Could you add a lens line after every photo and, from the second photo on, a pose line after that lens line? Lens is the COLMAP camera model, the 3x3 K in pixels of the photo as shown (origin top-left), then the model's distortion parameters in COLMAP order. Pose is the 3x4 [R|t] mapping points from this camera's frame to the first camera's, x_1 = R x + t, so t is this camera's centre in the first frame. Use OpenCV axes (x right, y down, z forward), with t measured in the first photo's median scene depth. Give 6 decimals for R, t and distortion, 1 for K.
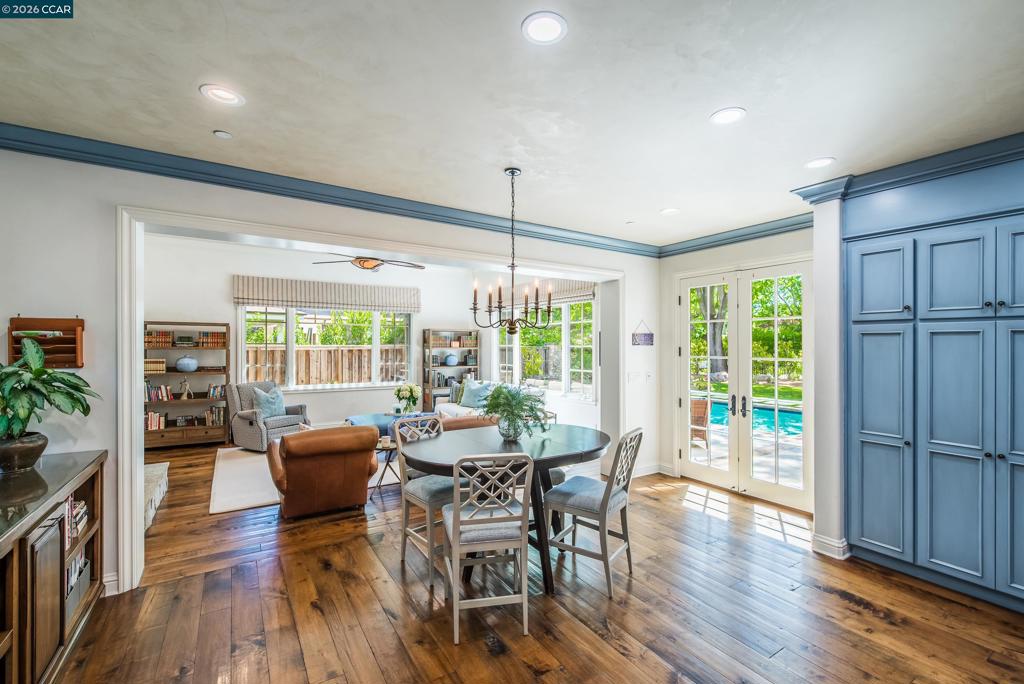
lens RADIAL K [[445.2, 0, 522.6], [0, 445.2, 341.5], [0, 0, 1]] dist [0.001228, -0.000182]
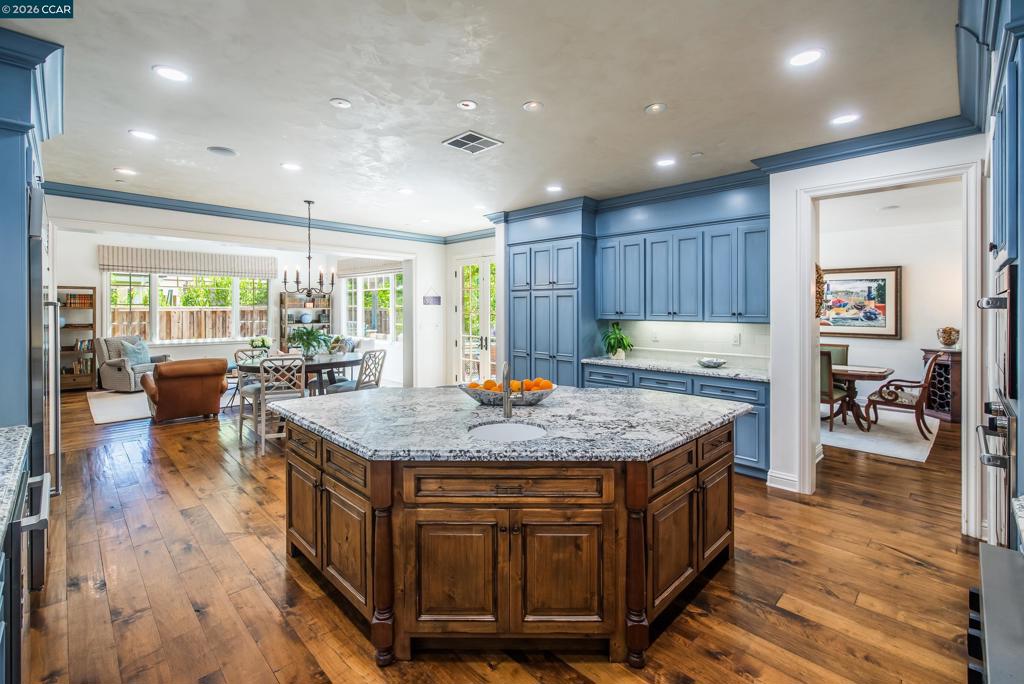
lens RADIAL K [[445.2, 0, 503.2], [0, 445.2, 306.5], [0, 0, 1]] dist [0.001228, -0.000182]
pose [[0.980251, -0.001651, 0.197753, 0.172937], [0.000600, 0.999985, 0.005375, 0.005805], [-0.197759, -0.005151, 0.980237, -0.388196]]
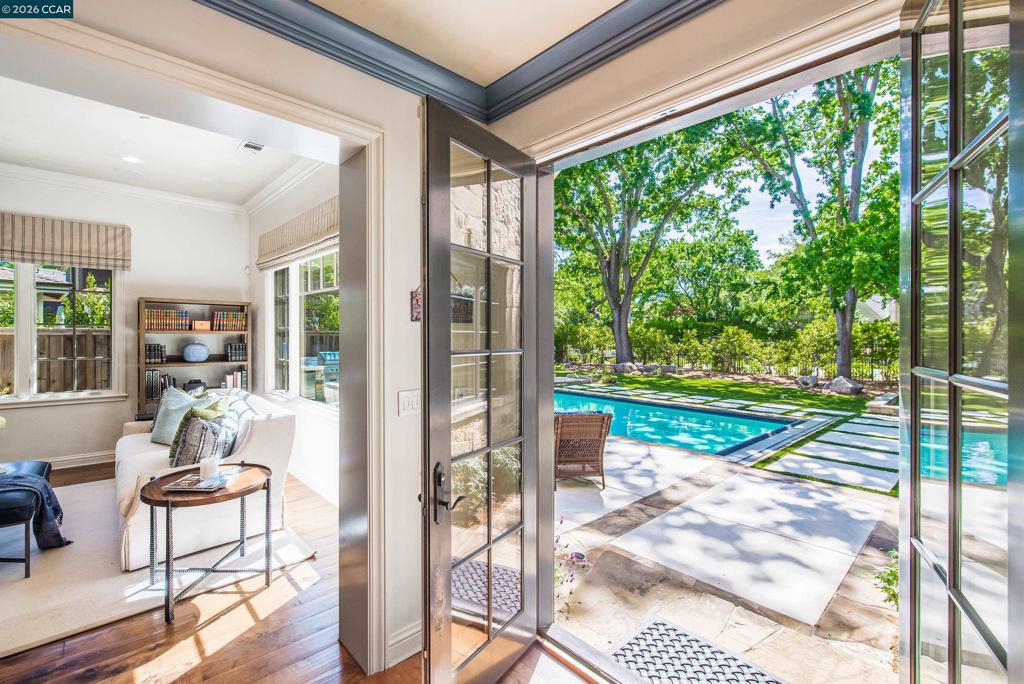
lens RADIAL K [[445.2, 0, 520.1], [0, 445.2, 339.5], [0, 0, 1]] dist [0.001228, -0.000182]
pose [[0.983076, 0.002699, 0.183176, 0.217778], [-0.006789, 0.999741, 0.021704, 0.012530], [-0.183070, -0.022581, 0.982840, 0.475407]]
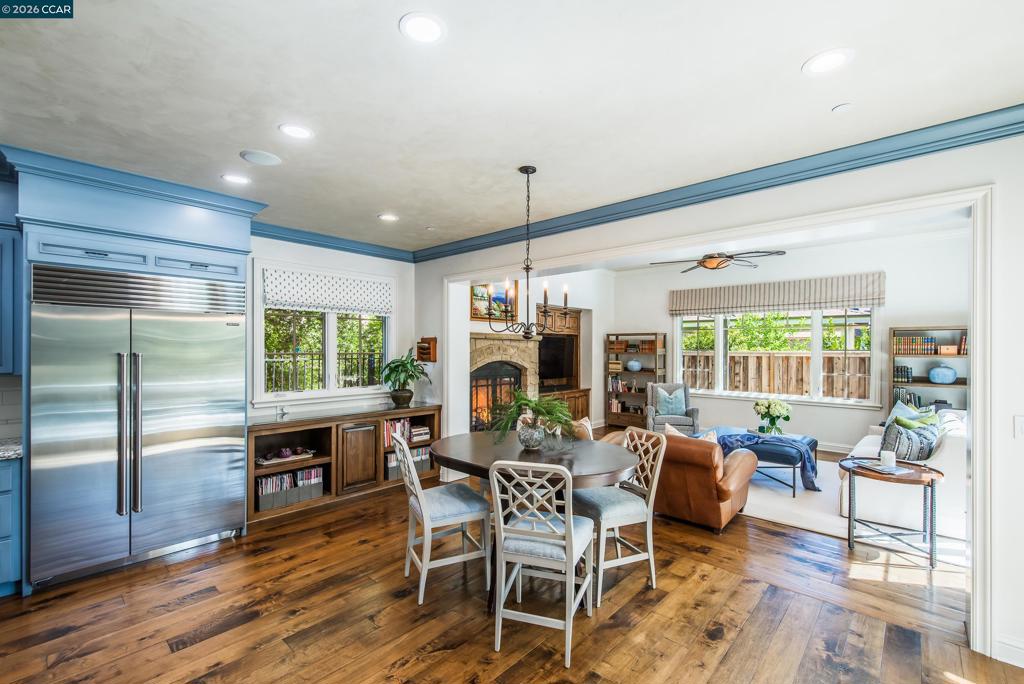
lens RADIAL K [[445.2, 0, 510.7], [0, 445.2, 352.0], [0, 0, 1]] dist [0.001228, -0.000182]
pose [[0.247694, 0.002971, -0.968834, 0.429345], [0.006271, 0.999969, 0.004670, 0.003333], [0.968818, -0.007232, 0.247668, 0.339368]]
